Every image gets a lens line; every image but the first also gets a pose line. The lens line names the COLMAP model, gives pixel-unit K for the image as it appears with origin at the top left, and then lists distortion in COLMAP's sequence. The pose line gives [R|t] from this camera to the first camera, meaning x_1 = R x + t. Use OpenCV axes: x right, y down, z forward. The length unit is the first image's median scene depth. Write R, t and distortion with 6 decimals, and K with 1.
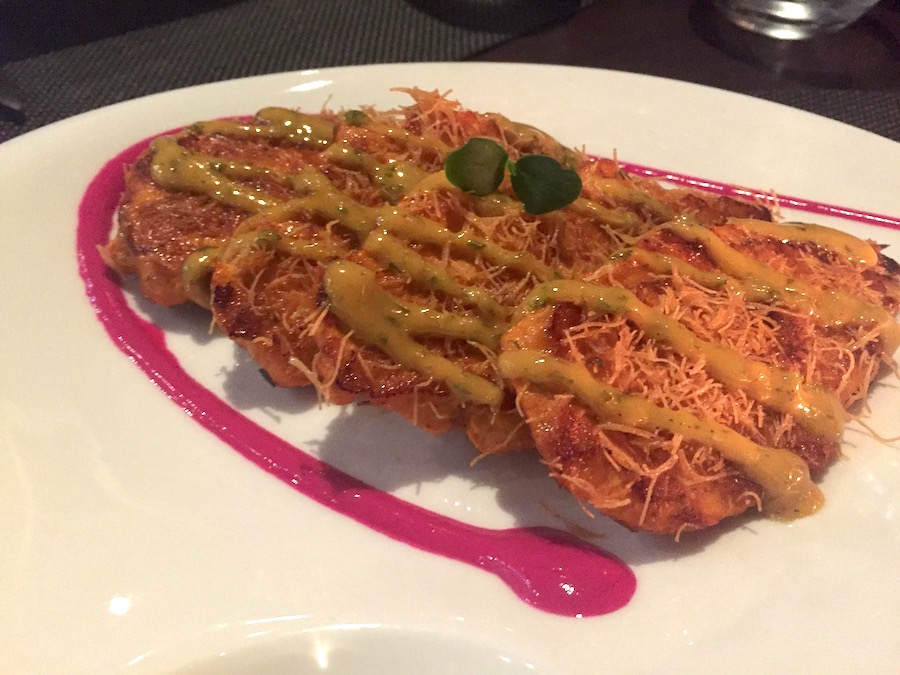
lens RADIAL K [[804.3, 0, 450.0], [0, 804.3, 337.5], [0, 0, 1]] dist [0.051450, -0.023437]
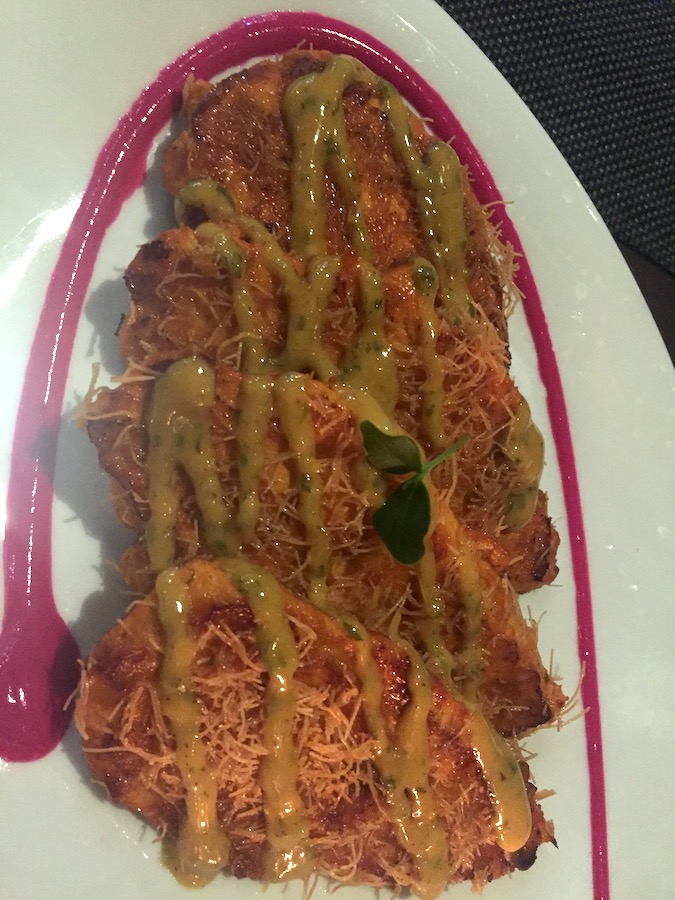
lens RADIAL K [[804.3, 0, 337.5], [0, 804.3, 450.0], [0, 0, 1]] dist [0.051450, -0.023437]
pose [[0.402543, 0.914637, 0.037402, -0.022382], [-0.865996, 0.367258, 0.339371, -0.484750], [0.296664, -0.169002, 0.939909, 0.152567]]
